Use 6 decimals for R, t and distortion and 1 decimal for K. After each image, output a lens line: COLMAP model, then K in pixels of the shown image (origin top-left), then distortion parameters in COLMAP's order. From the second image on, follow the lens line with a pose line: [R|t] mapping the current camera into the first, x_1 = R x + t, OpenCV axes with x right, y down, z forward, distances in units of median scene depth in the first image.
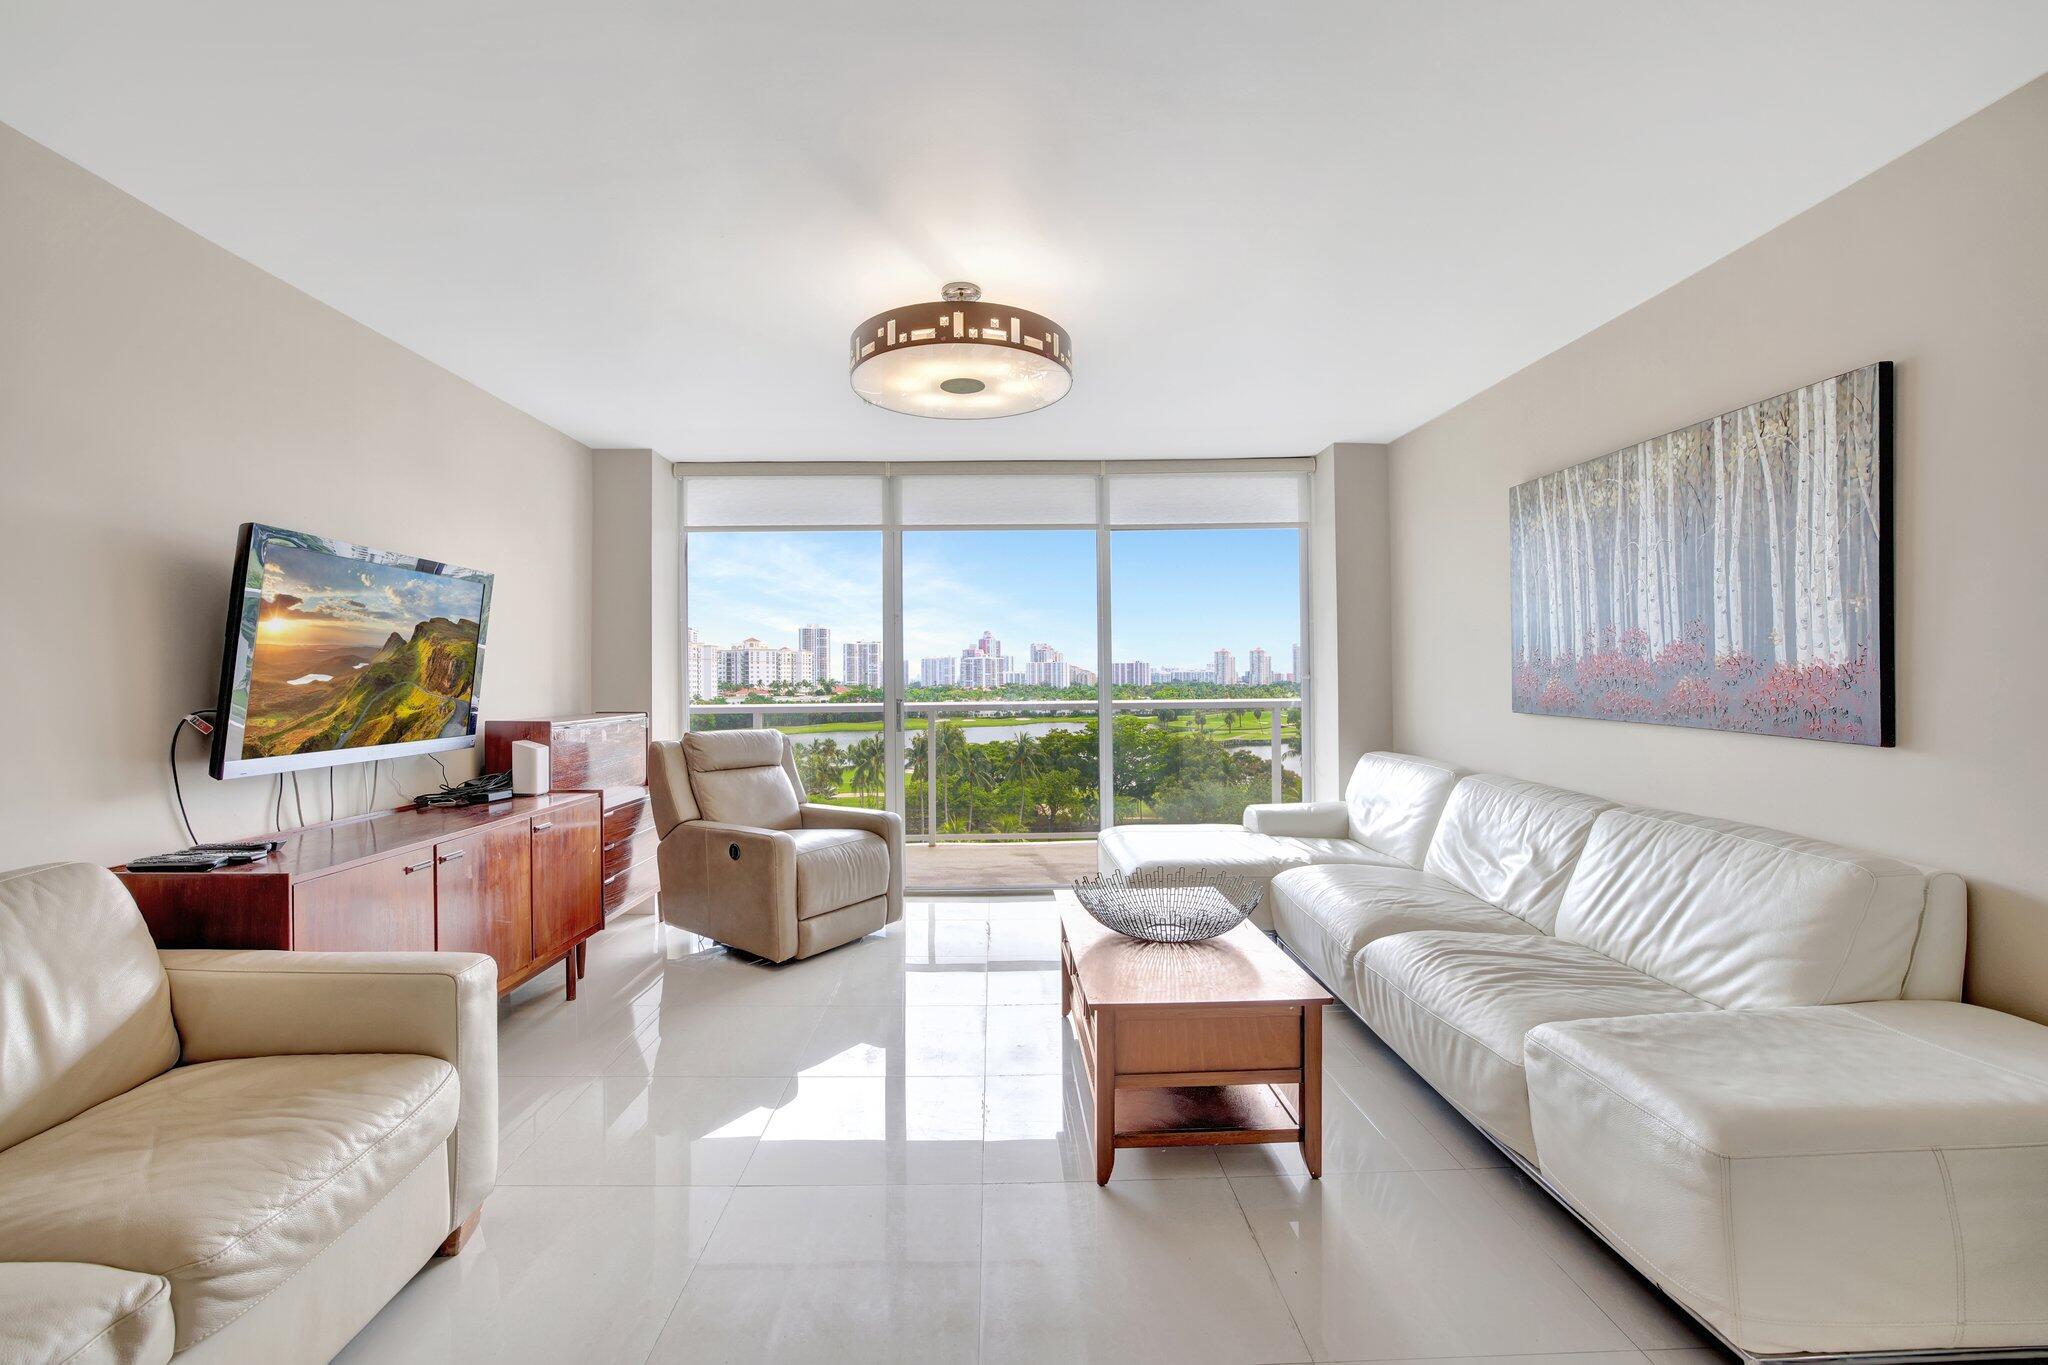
lens RADIAL K [[899.5, 0, 1039.1], [0, 899.5, 680.3], [0, 0, 1]] dist [0.020295, 0.000002]
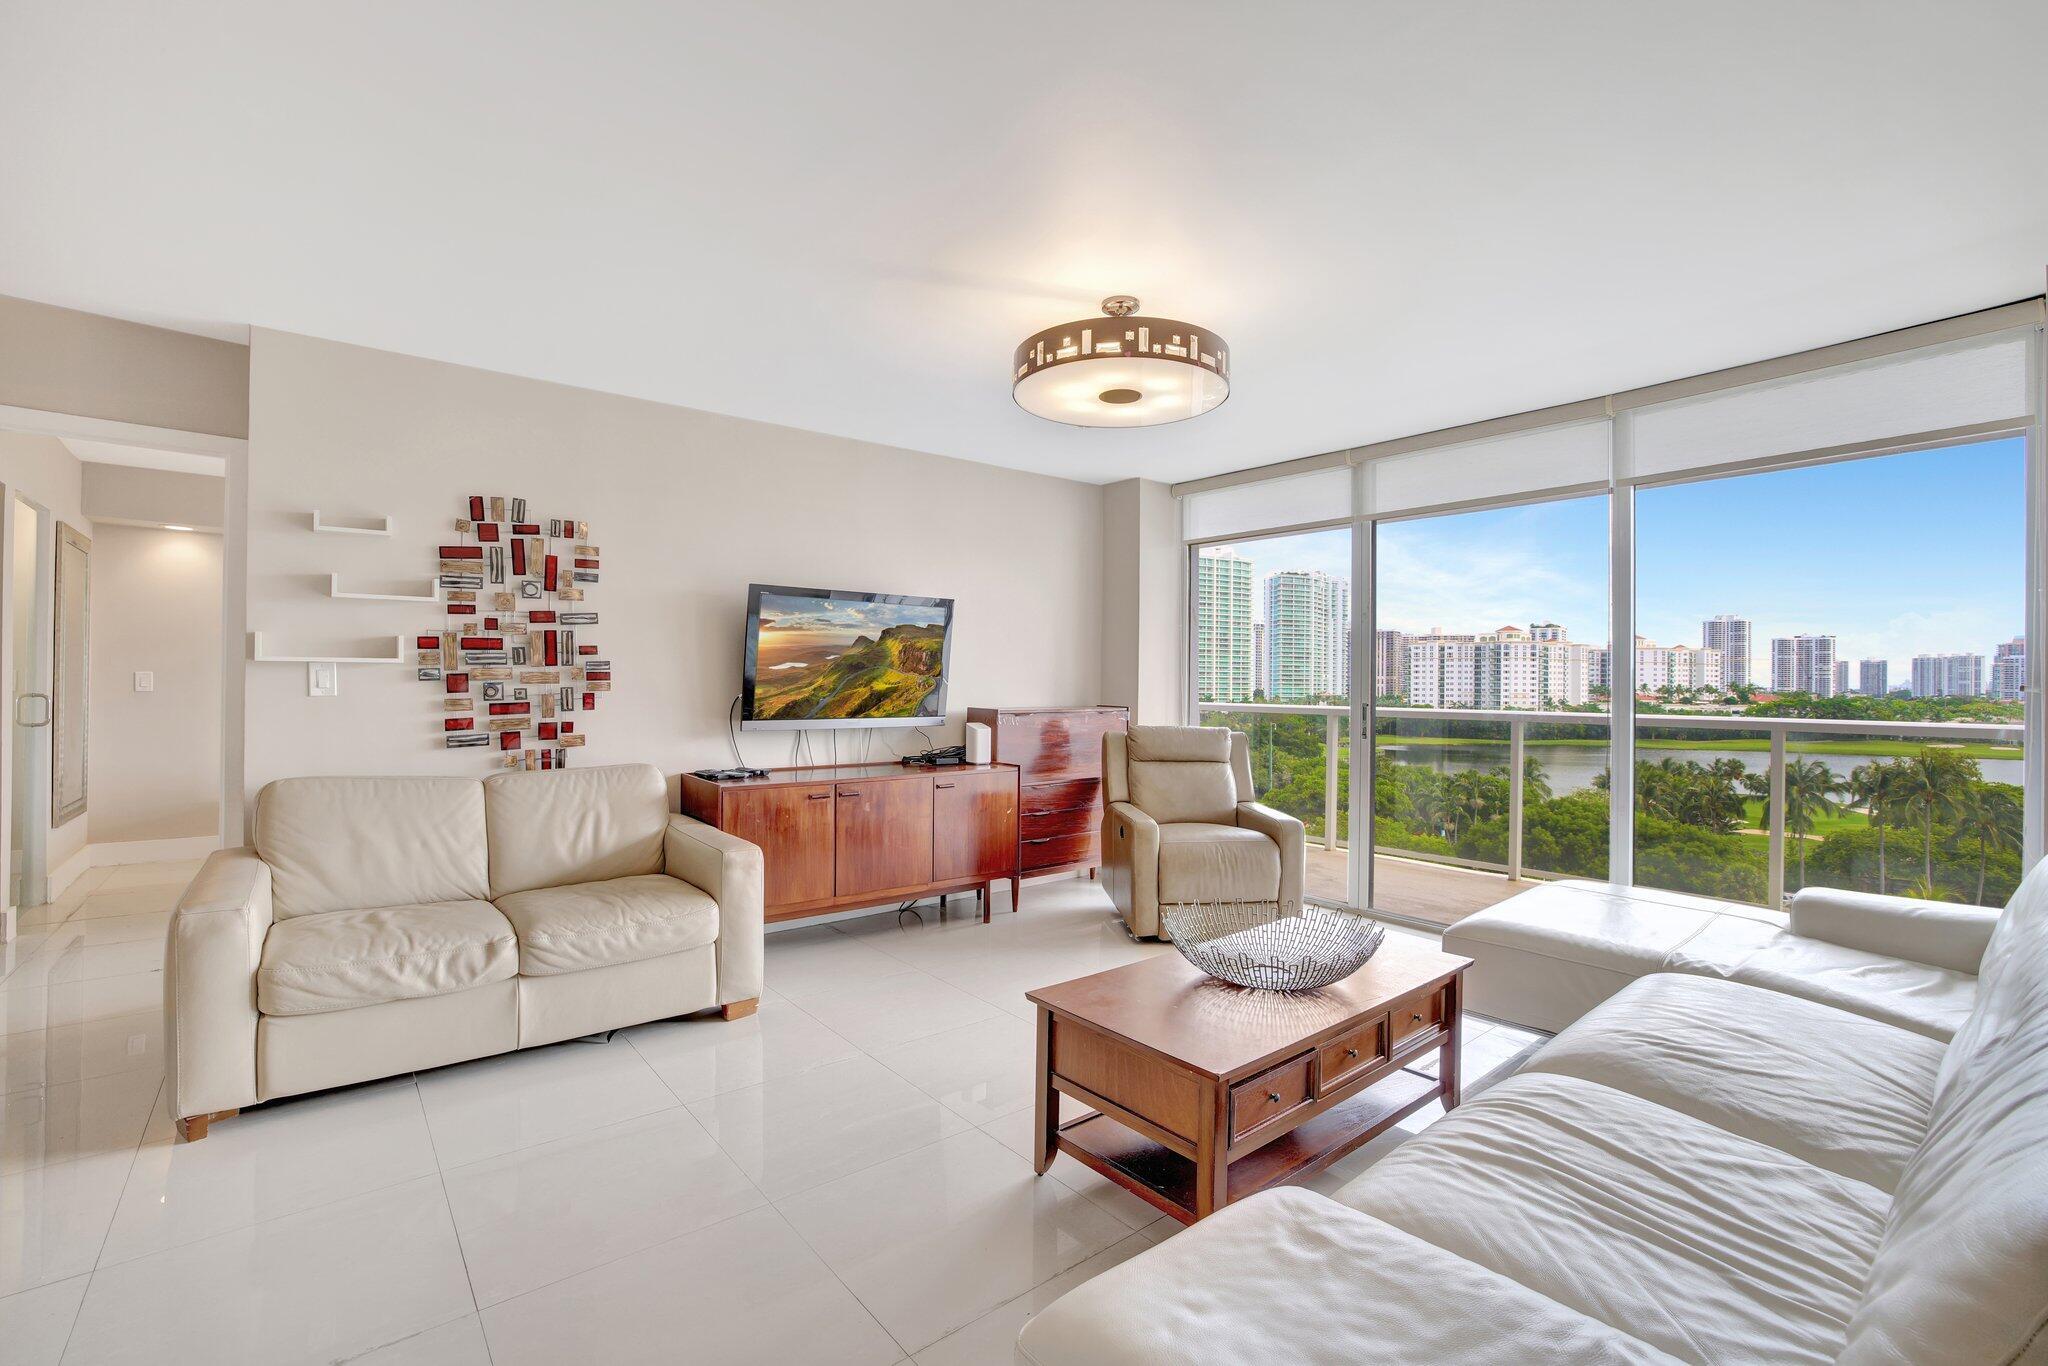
lens RADIAL K [[899.5, 0, 1039.1], [0, 899.5, 680.8], [0, 0, 1]] dist [0.020295, 0.000002]
pose [[0.581565, 0.014129, -0.813378, 0.724623], [-0.015997, 0.999854, 0.005930, 0.008582], [0.813343, 0.009562, 0.581706, 0.343110]]
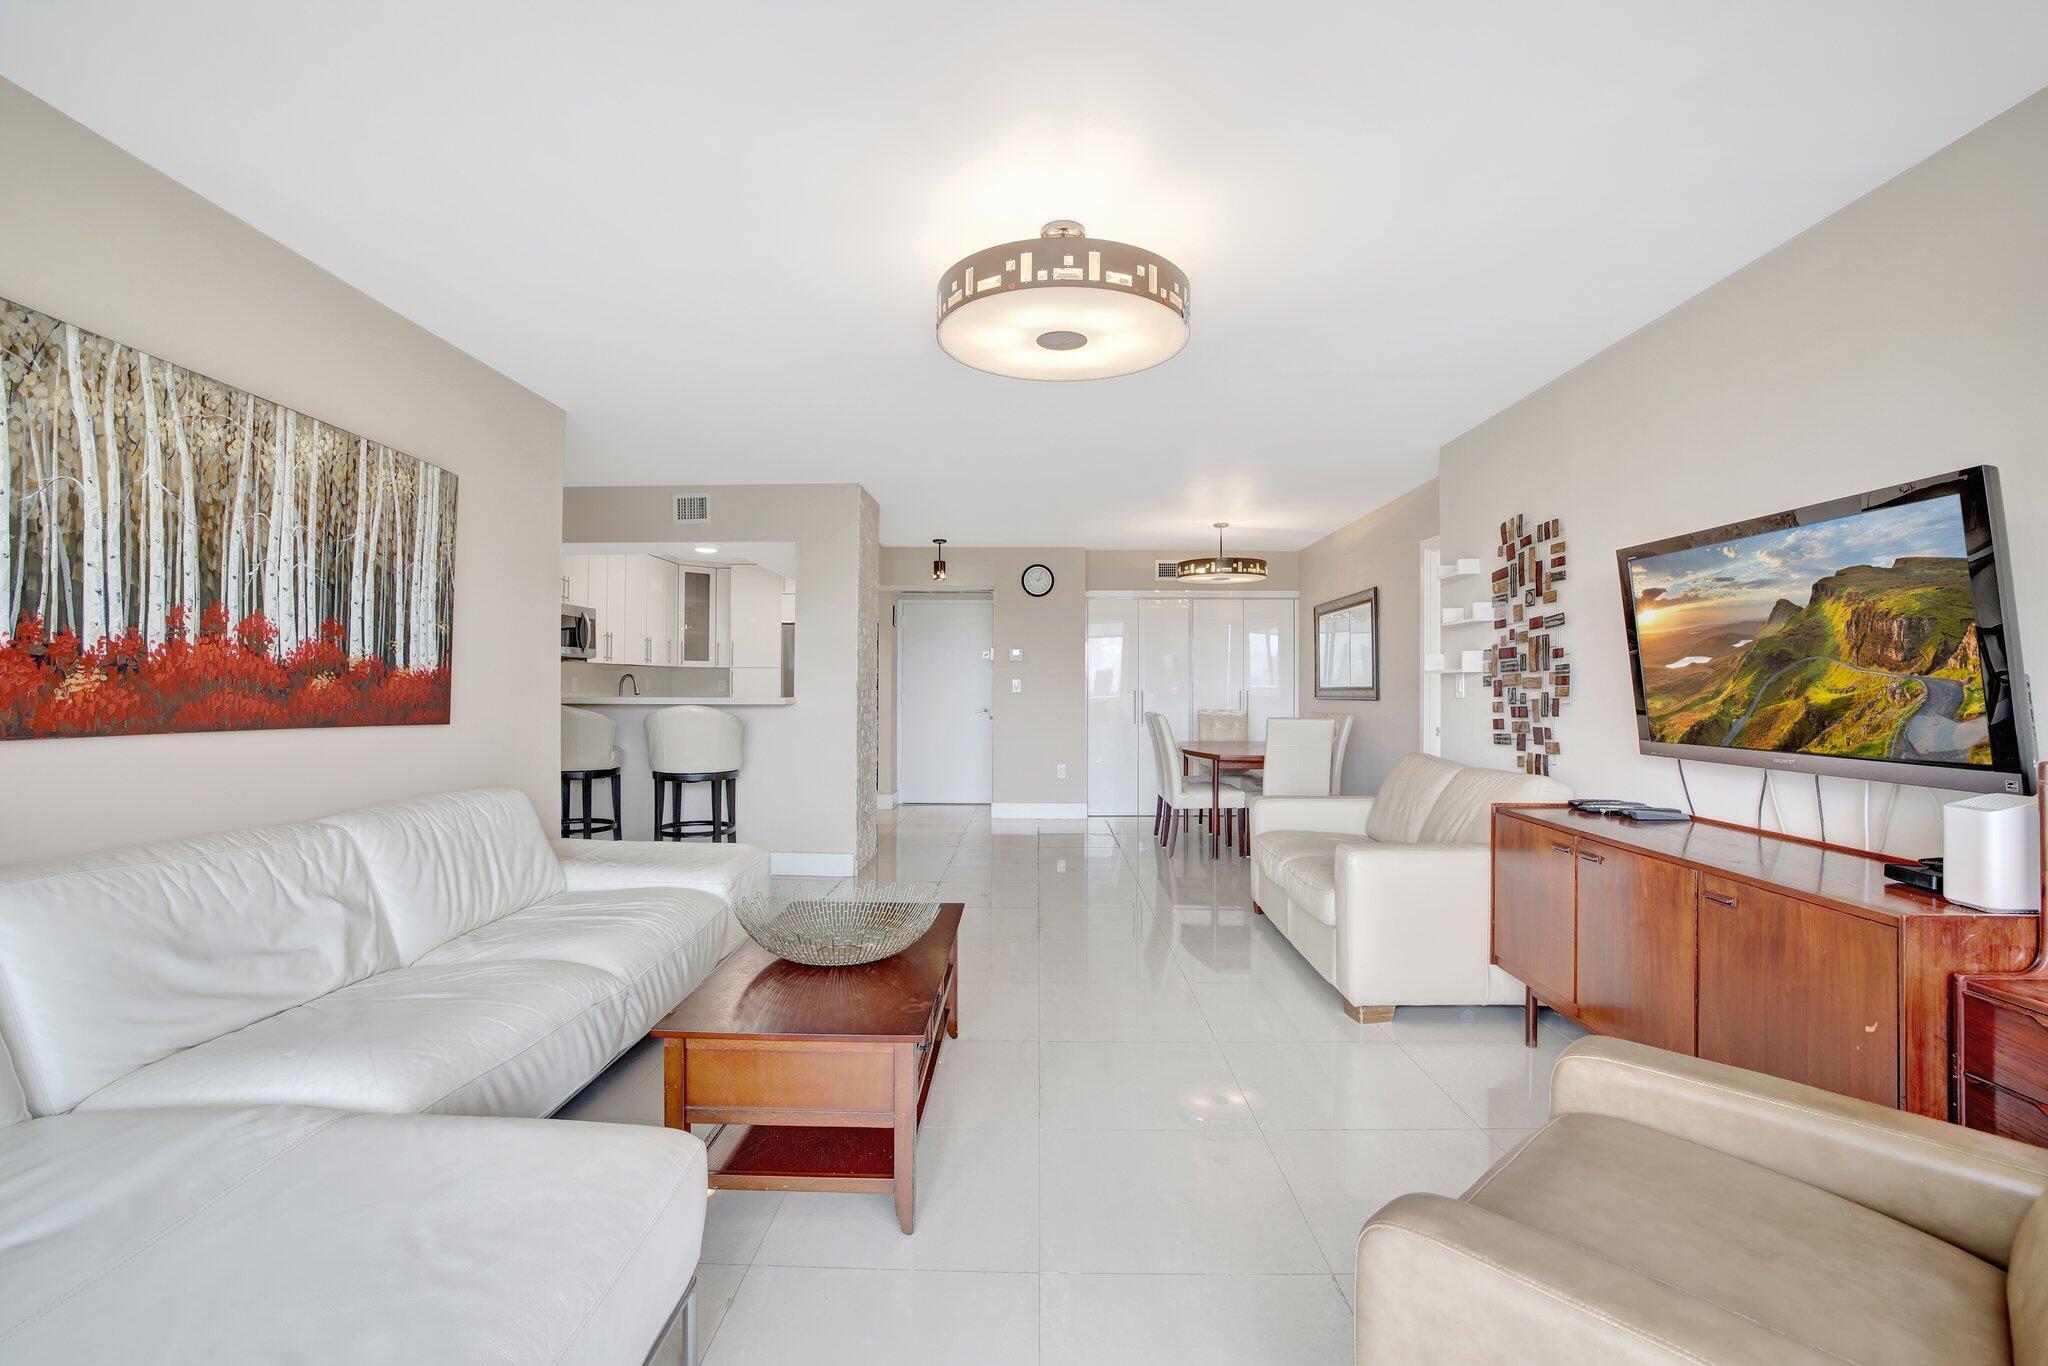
lens RADIAL K [[899.5, 0, 1039.1], [0, 899.5, 680.8], [0, 0, 1]] dist [0.020295, 0.000002]
pose [[-0.999452, 0.012654, 0.030573, -0.084732], [0.012724, 0.999917, 0.002096, 0.008140], [-0.030544, 0.002484, -0.999530, 1.892595]]
